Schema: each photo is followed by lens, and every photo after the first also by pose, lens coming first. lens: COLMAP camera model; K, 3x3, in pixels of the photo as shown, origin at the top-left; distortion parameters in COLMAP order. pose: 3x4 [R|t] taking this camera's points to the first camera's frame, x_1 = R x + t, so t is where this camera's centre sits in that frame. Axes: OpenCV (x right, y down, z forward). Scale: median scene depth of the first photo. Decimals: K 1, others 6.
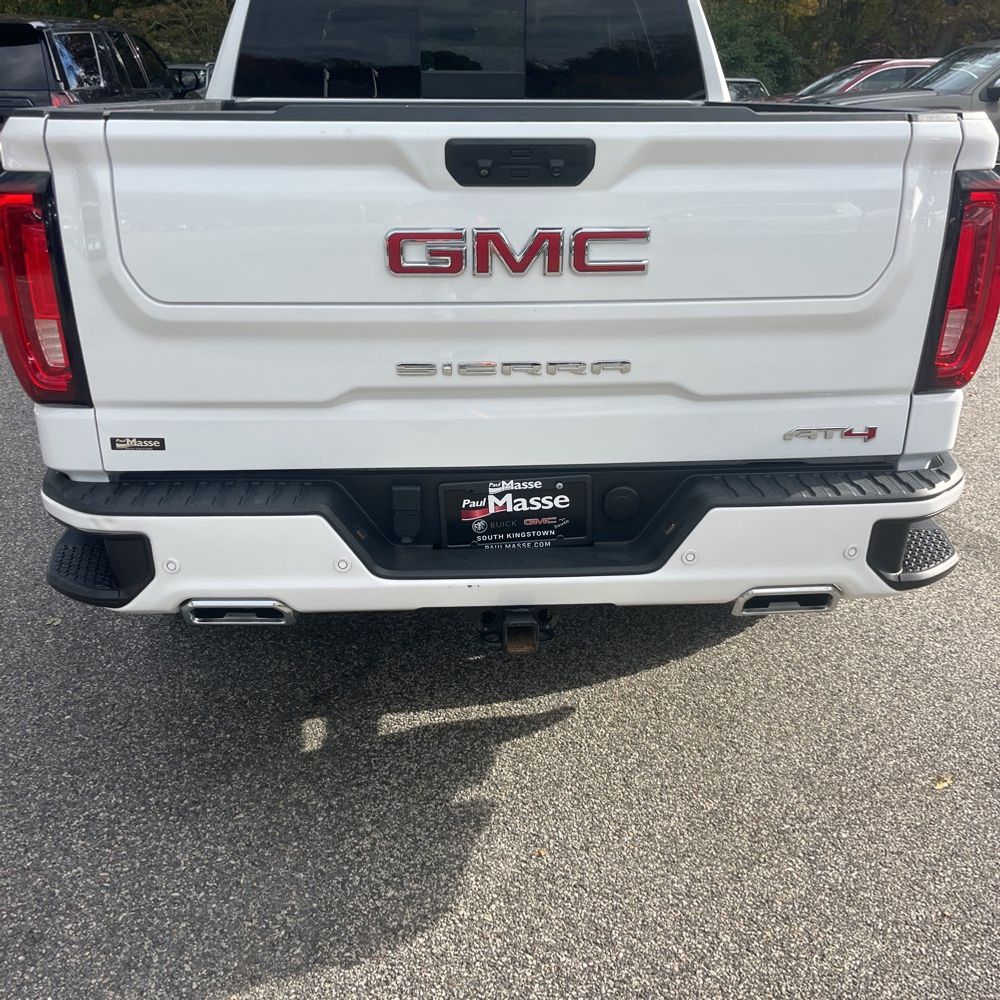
lens RADIAL K [[980.9, 0, 496.8], [0, 980.9, 471.6], [0, 0, 1]] dist [0.016892, -0.005069]
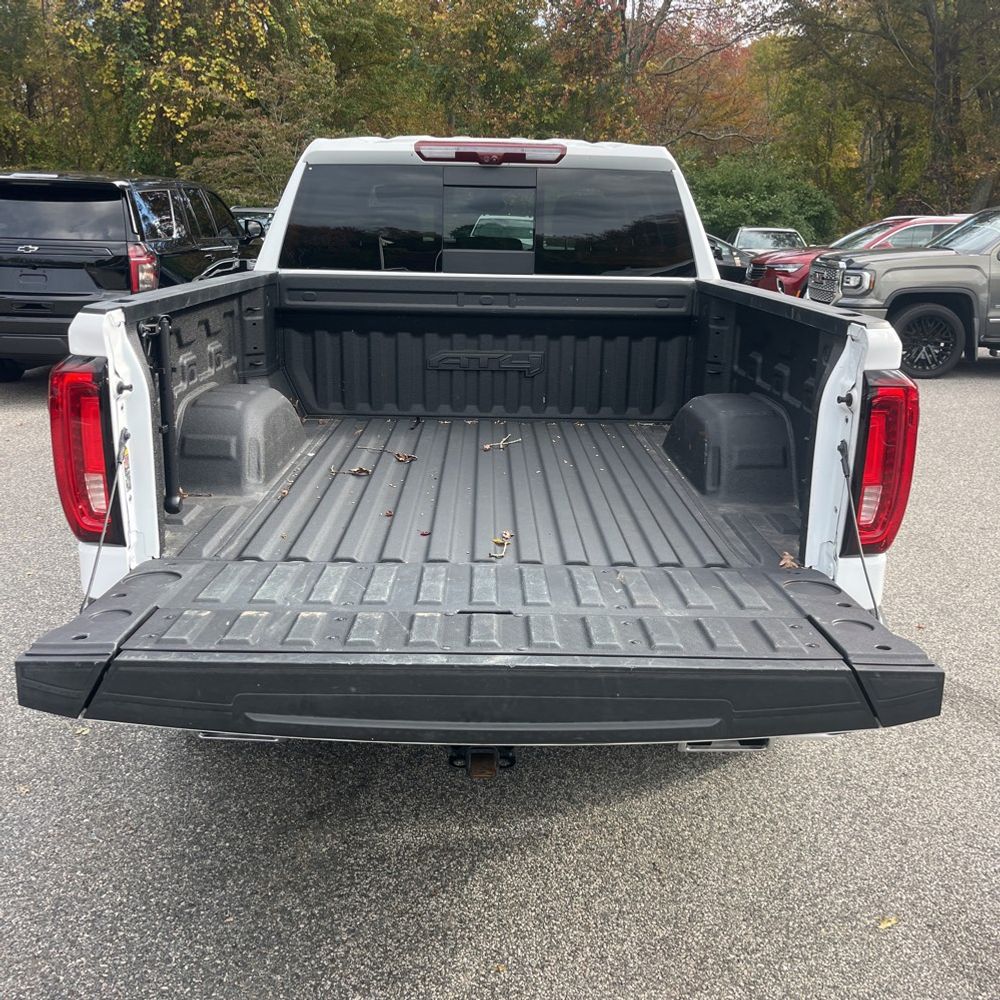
lens RADIAL K [[980.9, 0, 496.8], [0, 980.9, 471.6], [0, 0, 1]] dist [0.016892, -0.005069]
pose [[0.998283, 0.029109, -0.050835, 0.074165], [-0.035248, 0.991608, -0.124387, -0.018748], [0.046788, 0.125965, 0.990931, -0.132736]]
